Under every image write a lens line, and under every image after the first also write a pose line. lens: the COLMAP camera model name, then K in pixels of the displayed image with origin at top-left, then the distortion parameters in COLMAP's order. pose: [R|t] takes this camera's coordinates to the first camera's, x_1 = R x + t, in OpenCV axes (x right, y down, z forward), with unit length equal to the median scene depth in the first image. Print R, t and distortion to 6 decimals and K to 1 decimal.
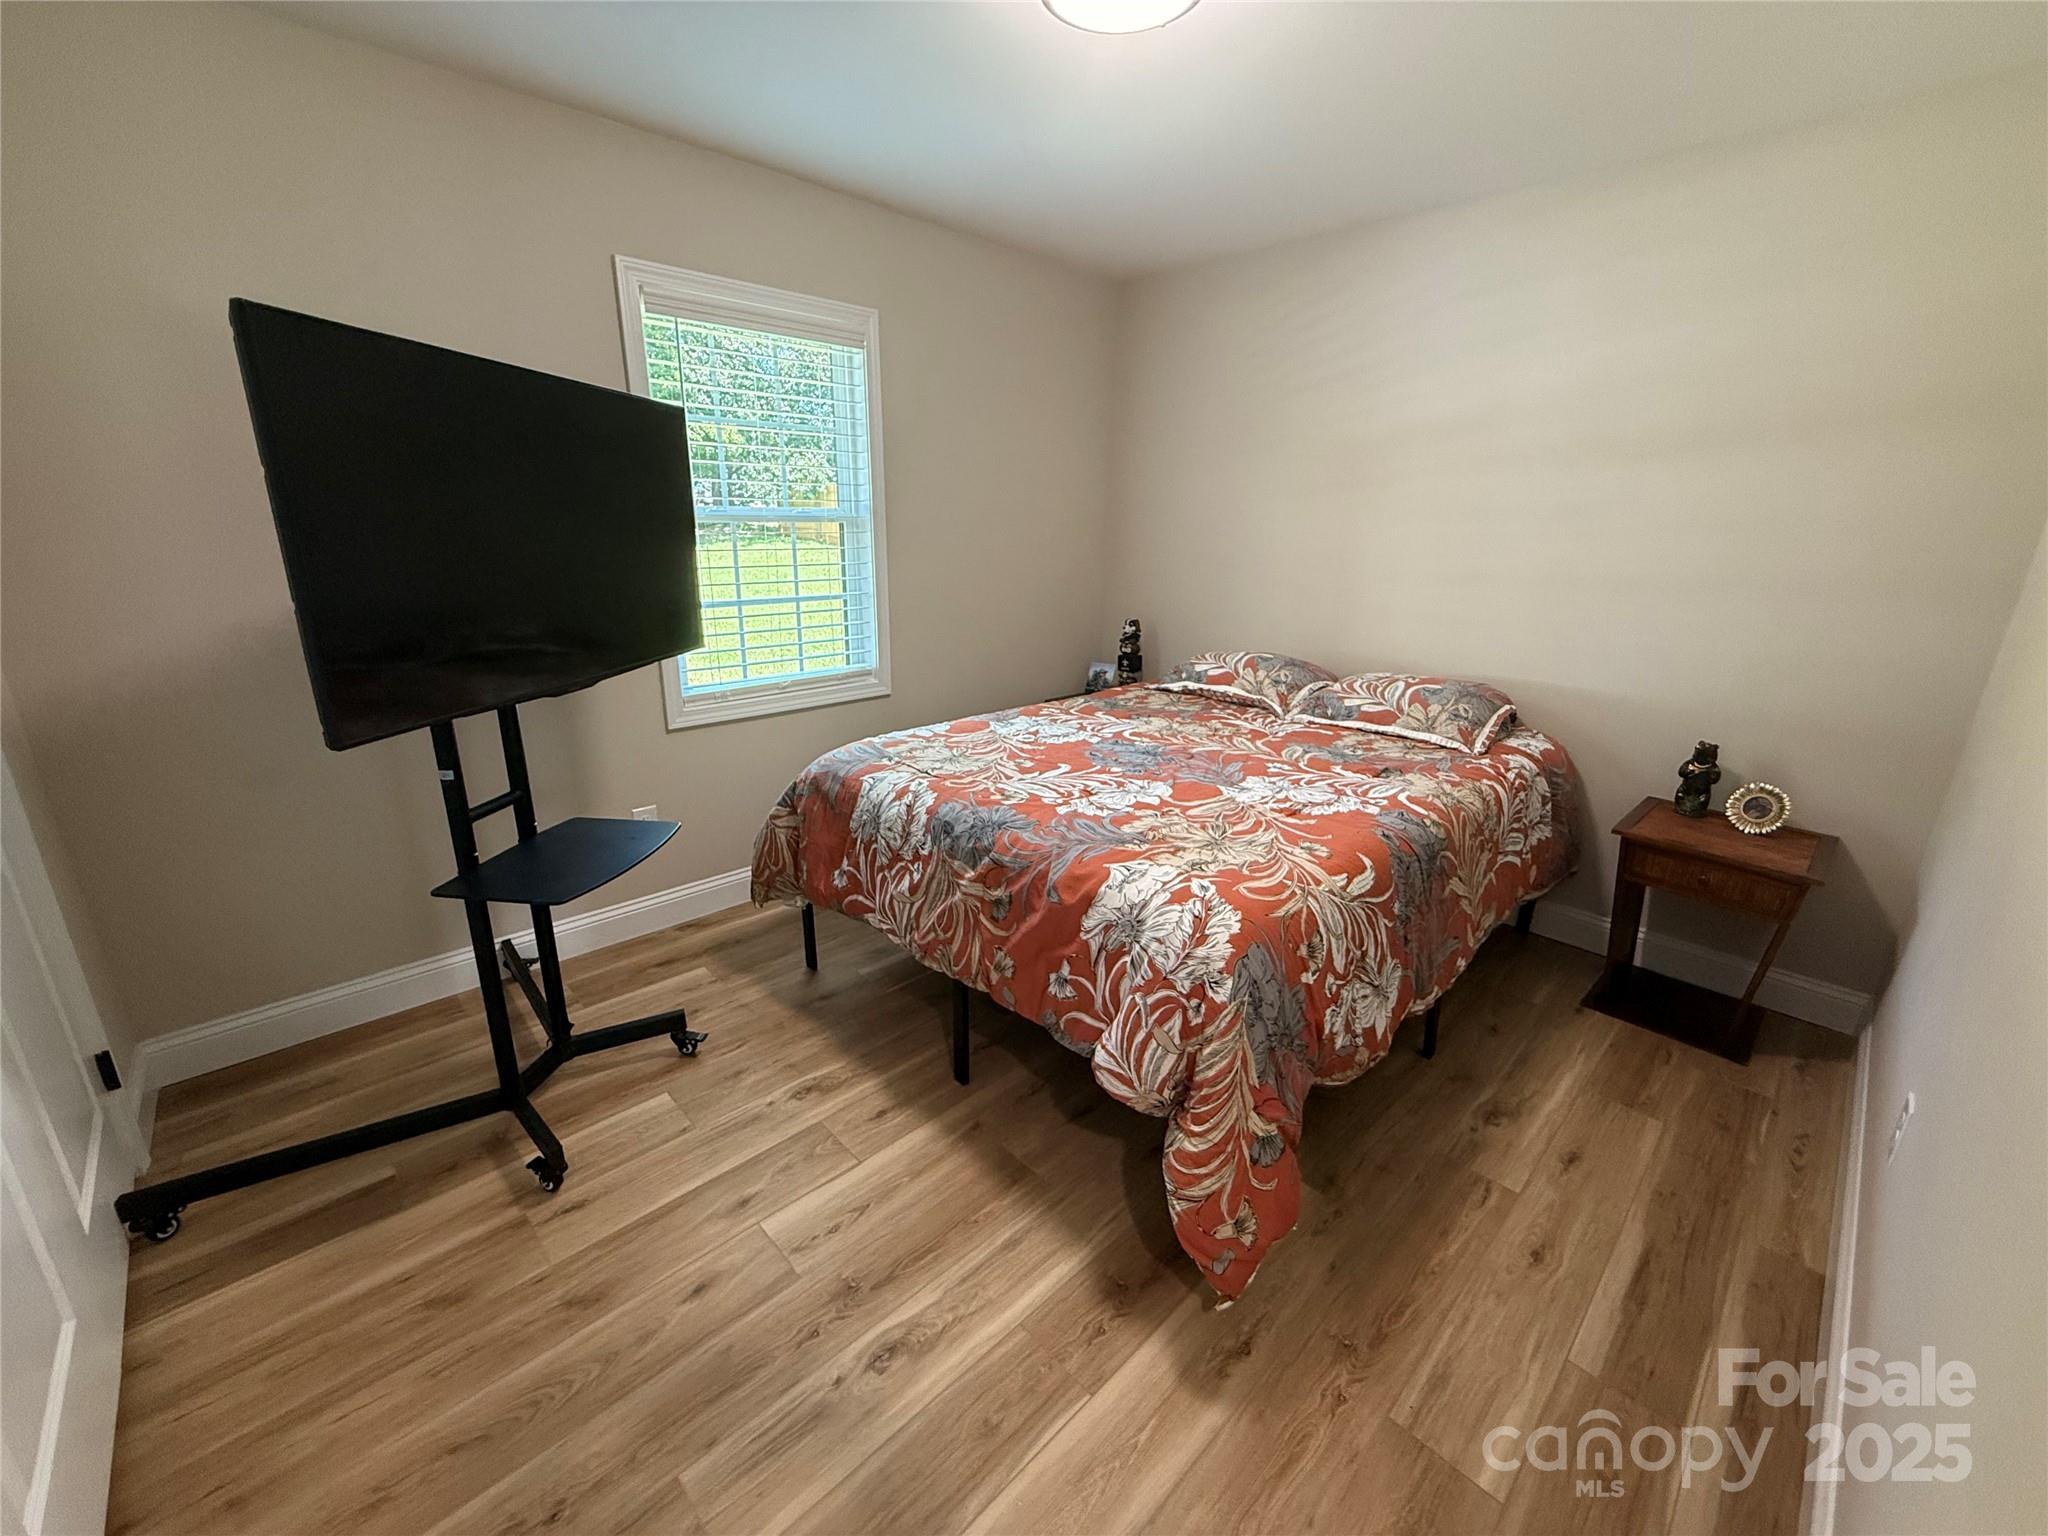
lens RADIAL K [[816.8, 0, 1021.1], [0, 816.8, 765.4], [0, 0, 1]] dist [0.000042, 0.000076]
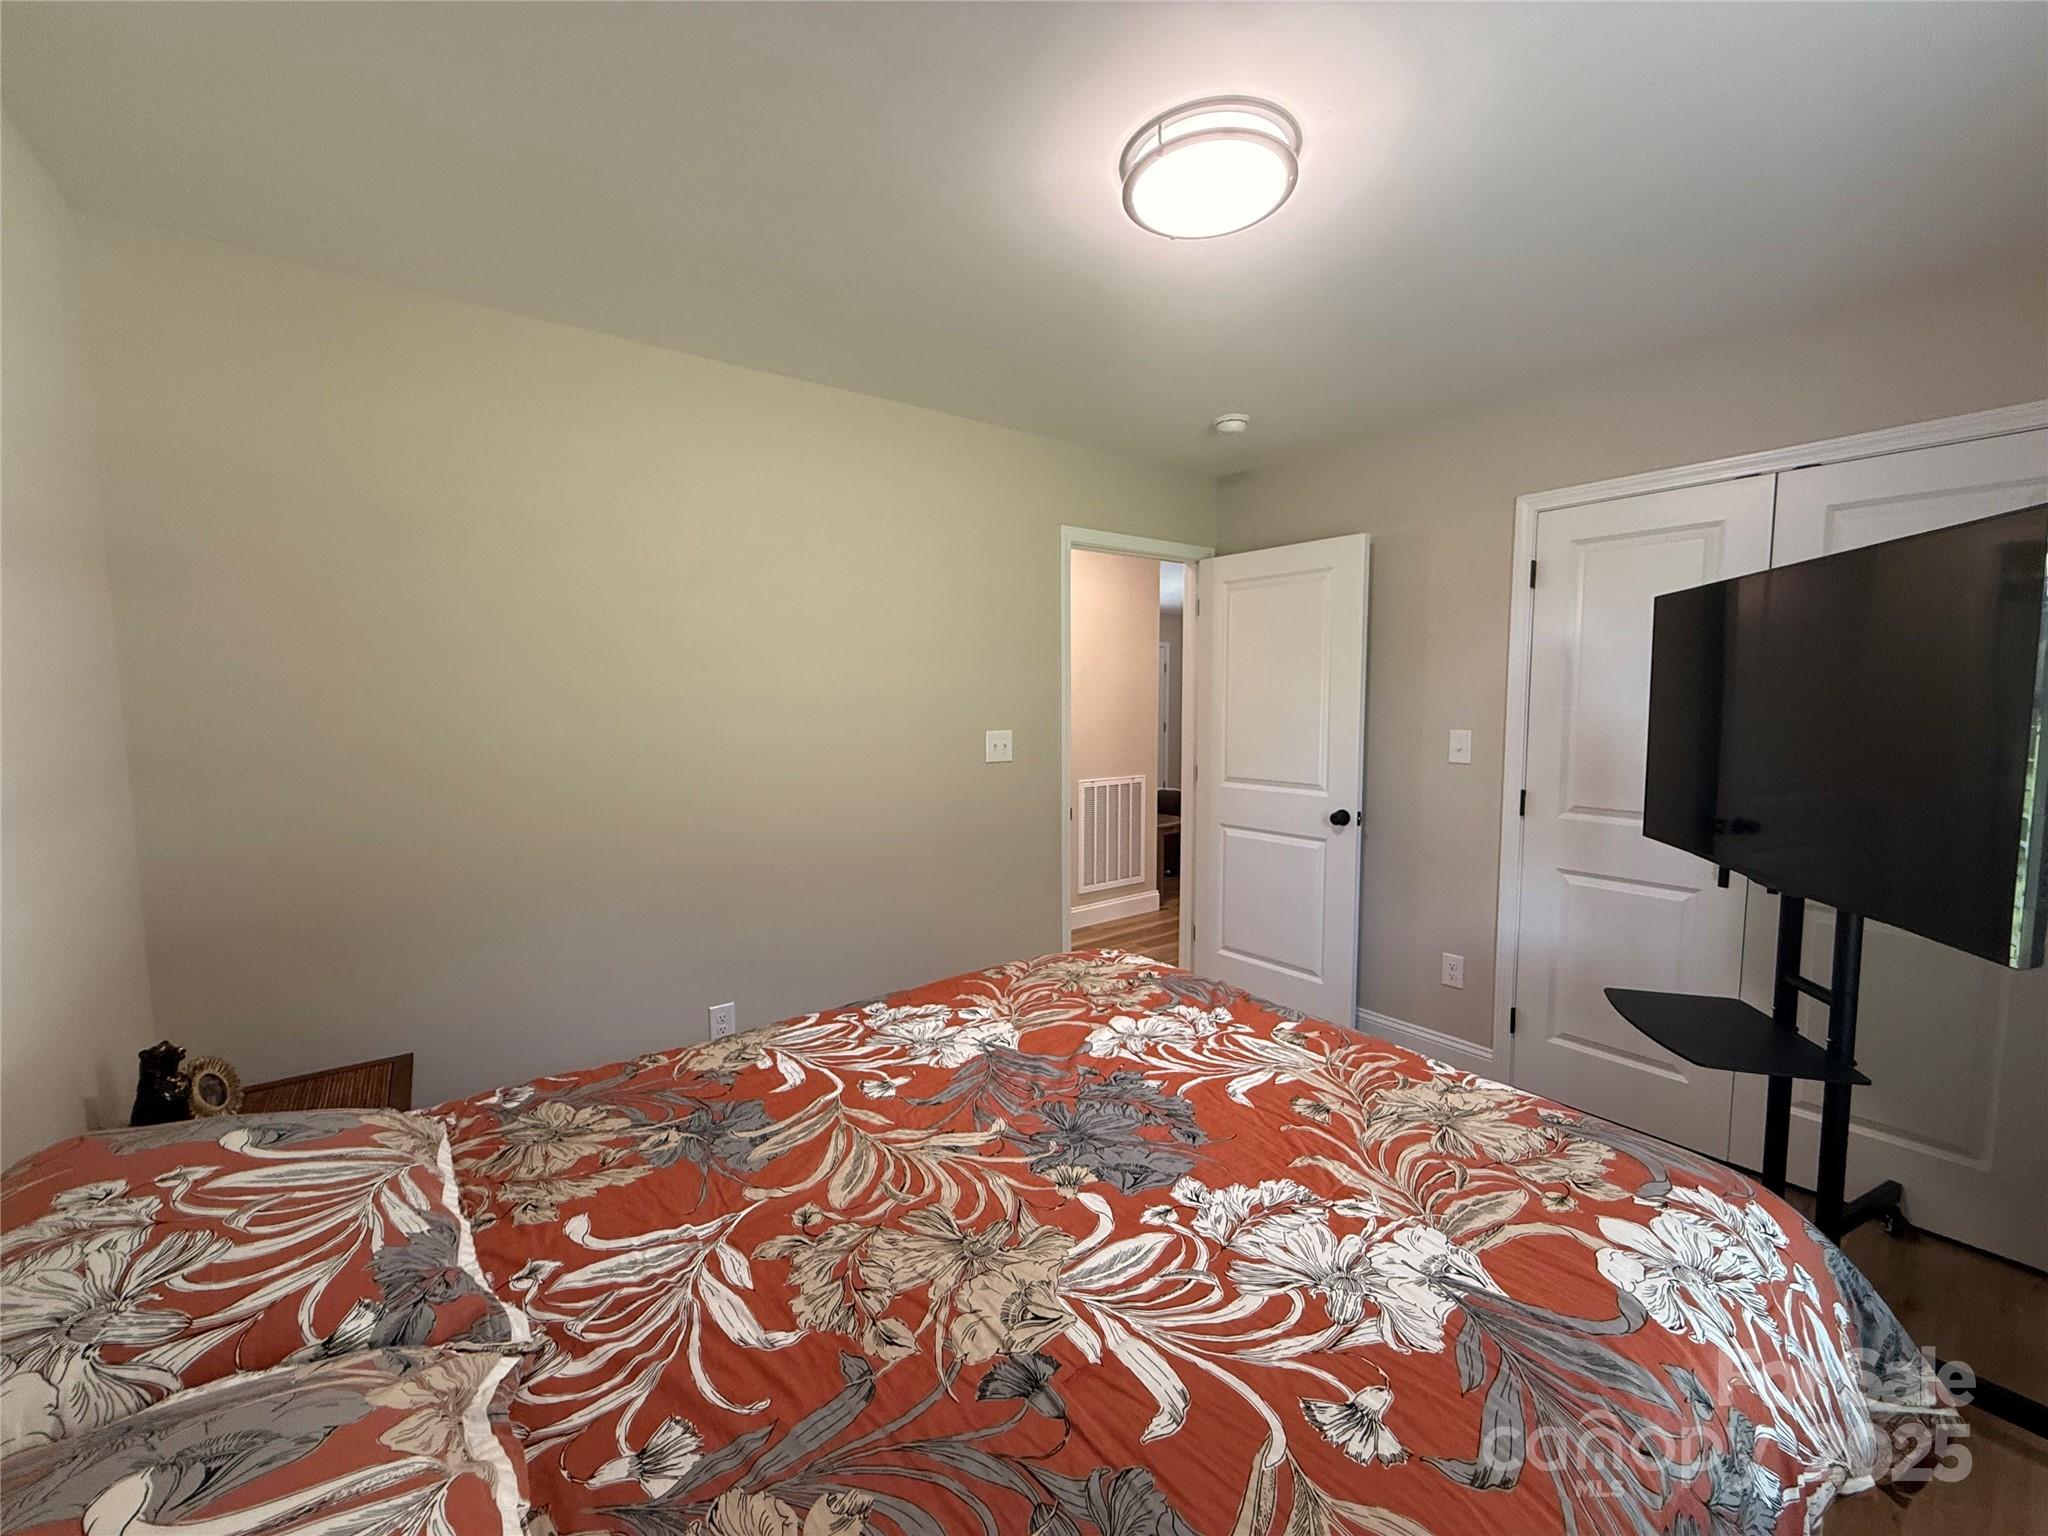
lens RADIAL K [[816.8, 0, 1021.1], [0, 816.8, 765.4], [0, 0, 1]] dist [0.000042, 0.000076]
pose [[-0.993216, -0.021391, 0.114302, 0.156865], [0.022475, 0.929090, 0.369169, -0.477024], [-0.114094, 0.369234, -0.922306, 1.564444]]
